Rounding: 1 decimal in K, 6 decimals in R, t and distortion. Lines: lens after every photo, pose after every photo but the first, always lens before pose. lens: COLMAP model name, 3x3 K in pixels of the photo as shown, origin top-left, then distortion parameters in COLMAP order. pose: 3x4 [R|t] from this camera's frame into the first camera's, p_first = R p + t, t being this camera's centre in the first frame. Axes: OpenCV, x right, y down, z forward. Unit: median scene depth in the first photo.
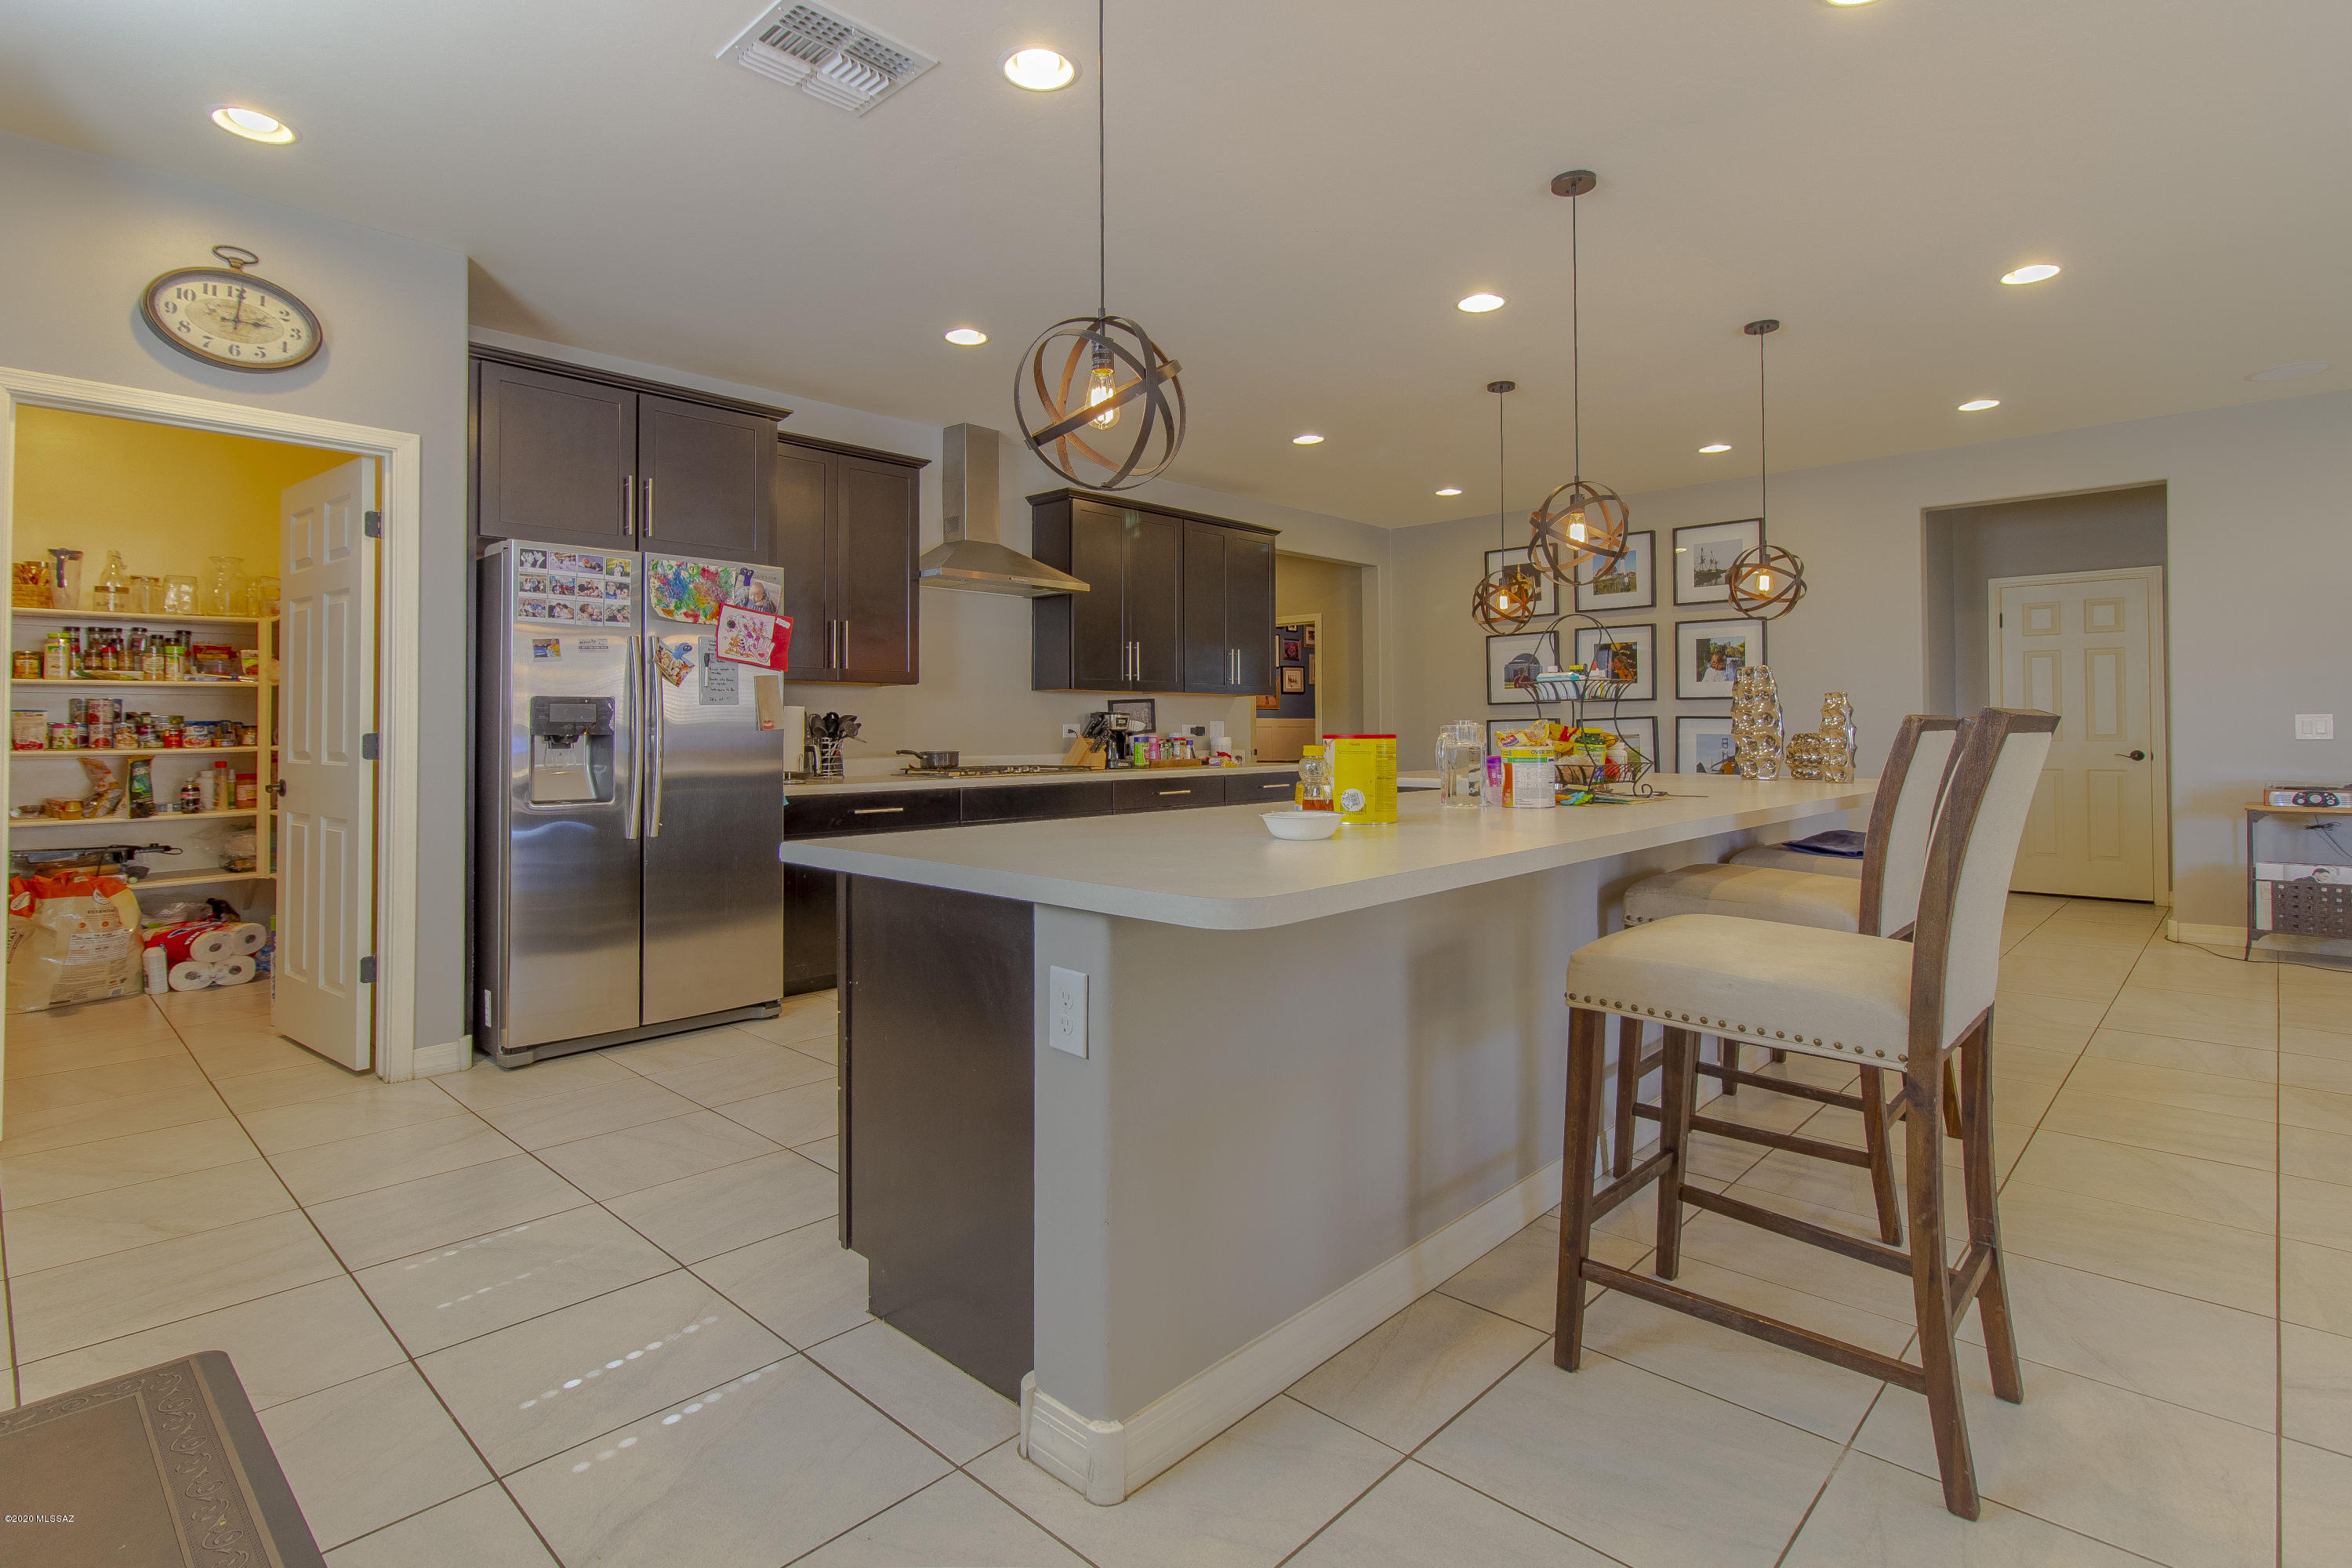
lens RADIAL K [[1154.6, 0, 1360.3], [0, 1154.6, 703.9], [0, 0, 1]] dist [0.002623, -0.000433]
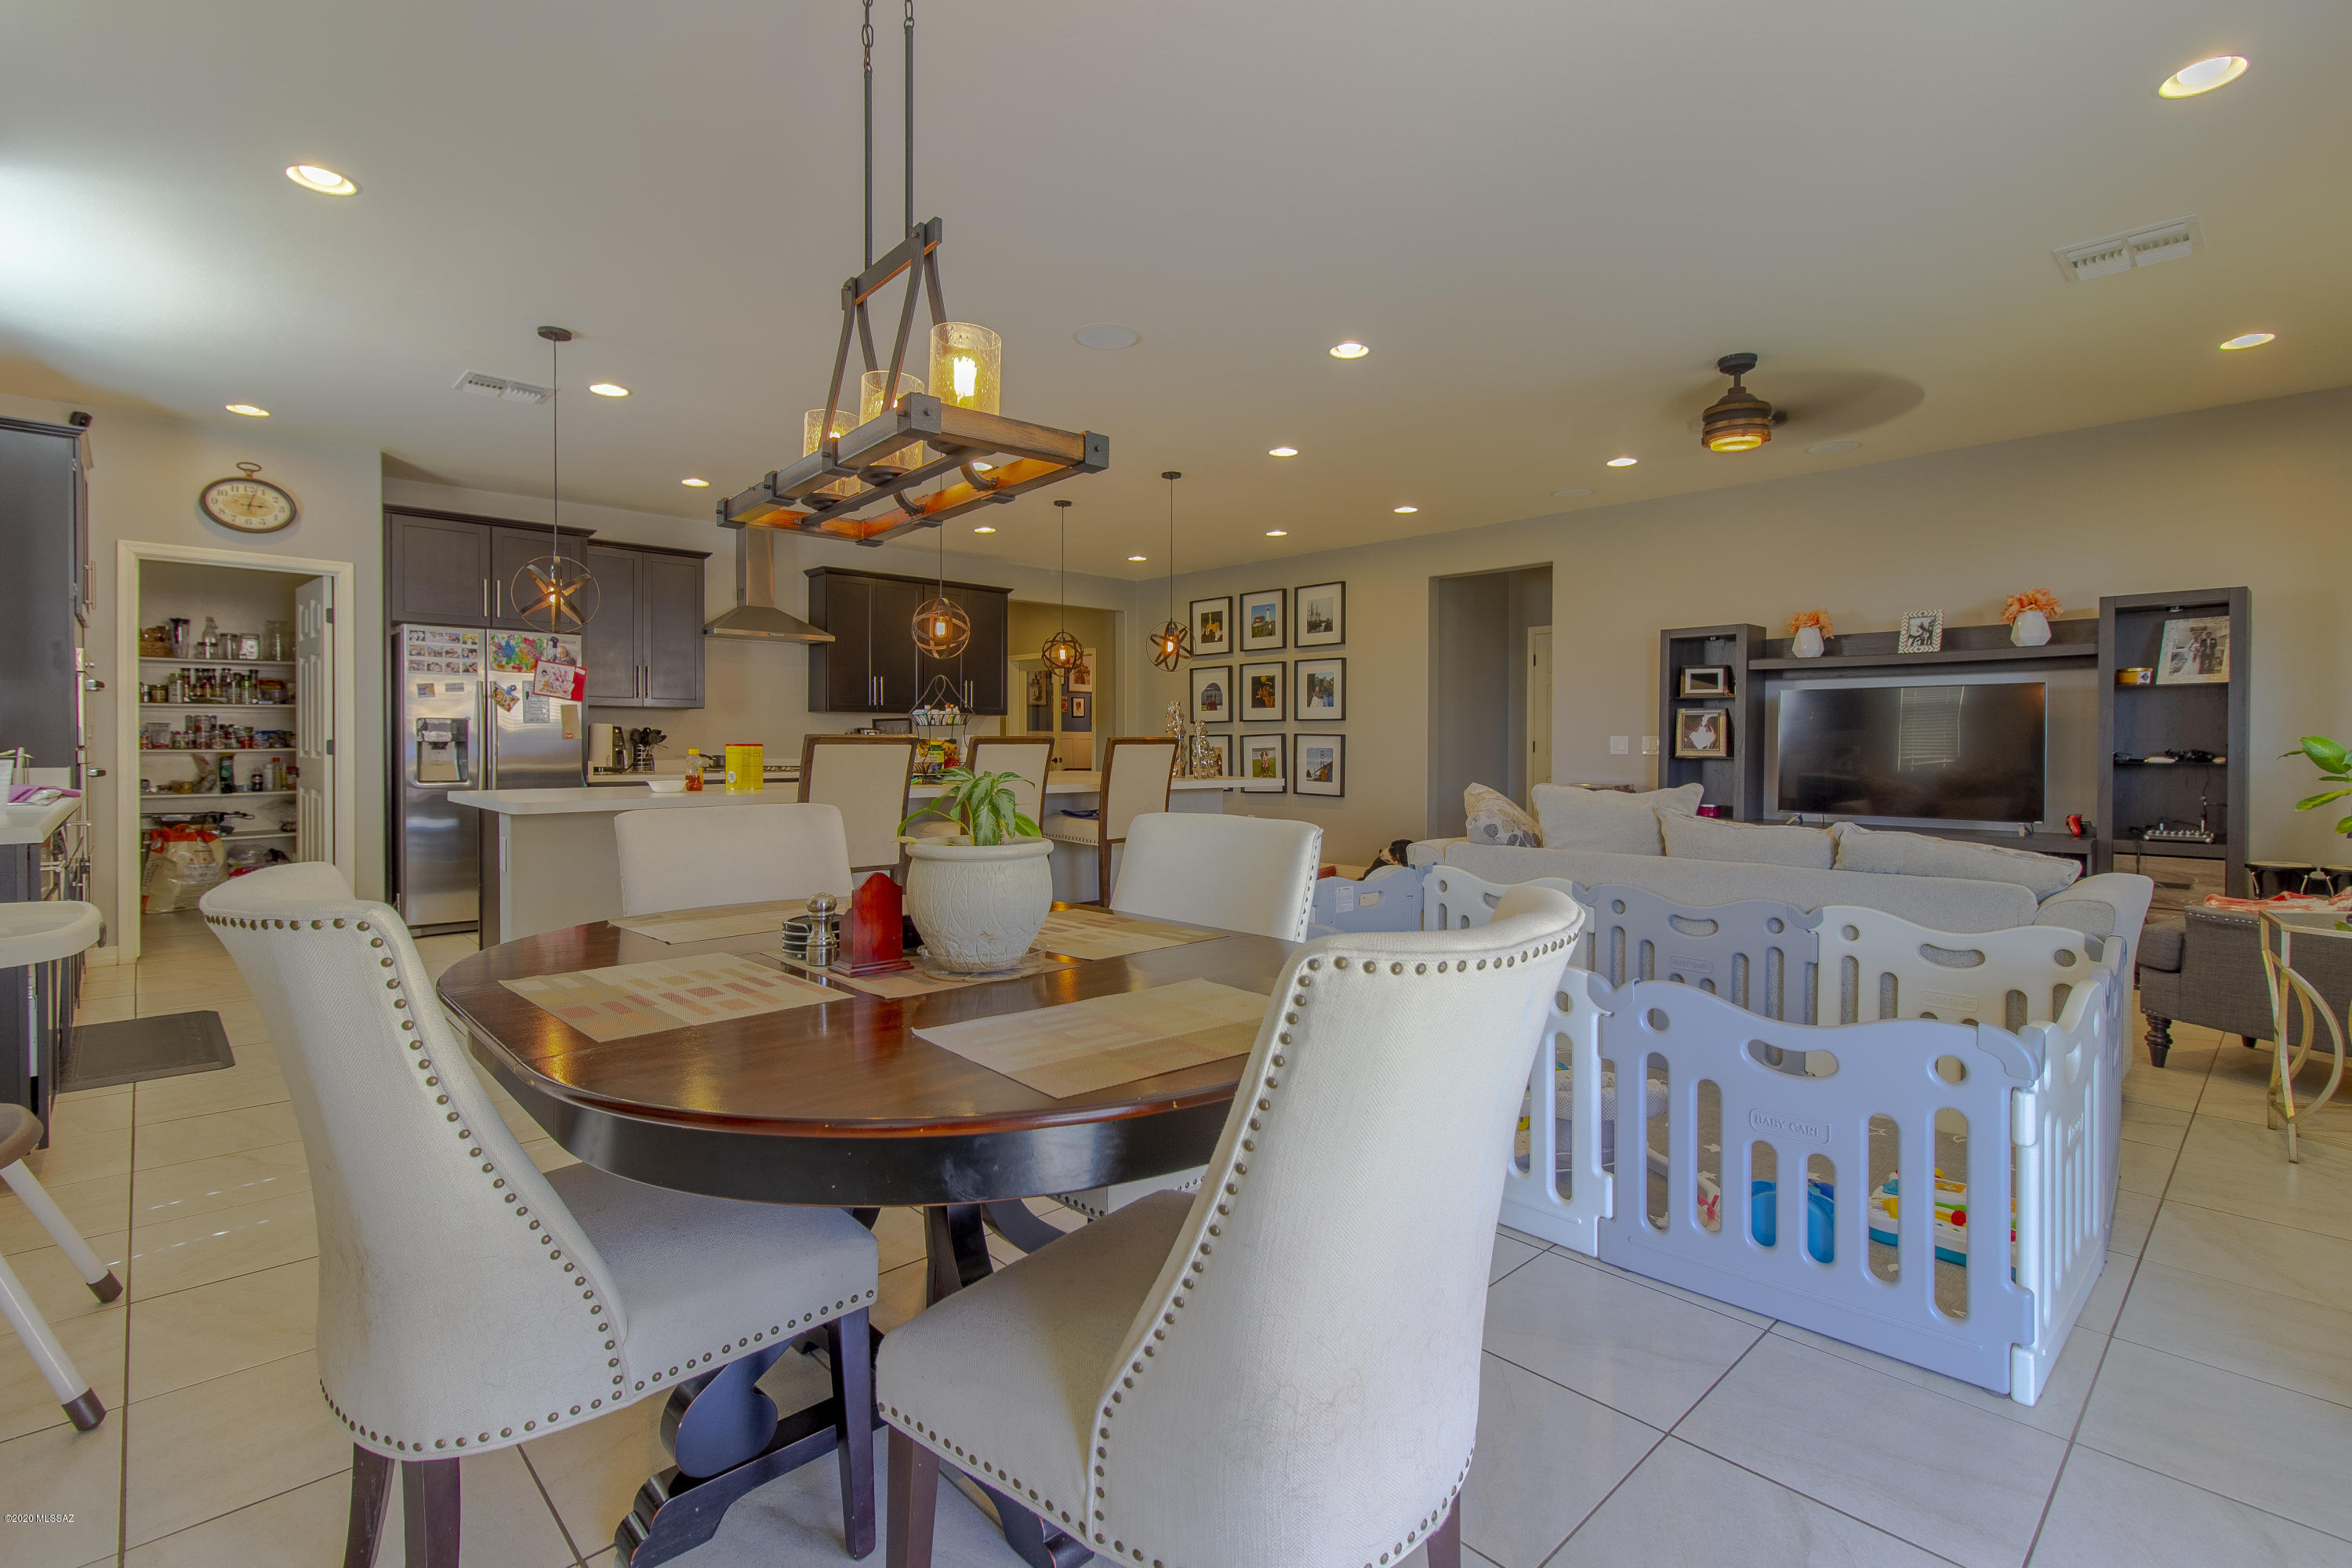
lens RADIAL K [[1113.5, 0, 1201.5], [0, 1113.5, 747.4], [0, 0, 1]] dist [0.002372, 0.000634]
pose [[0.993213, 0.007582, -0.116066, 0.397457], [-0.004561, 0.999645, 0.026267, -0.007863], [0.116224, -0.025559, 0.992894, -0.314129]]
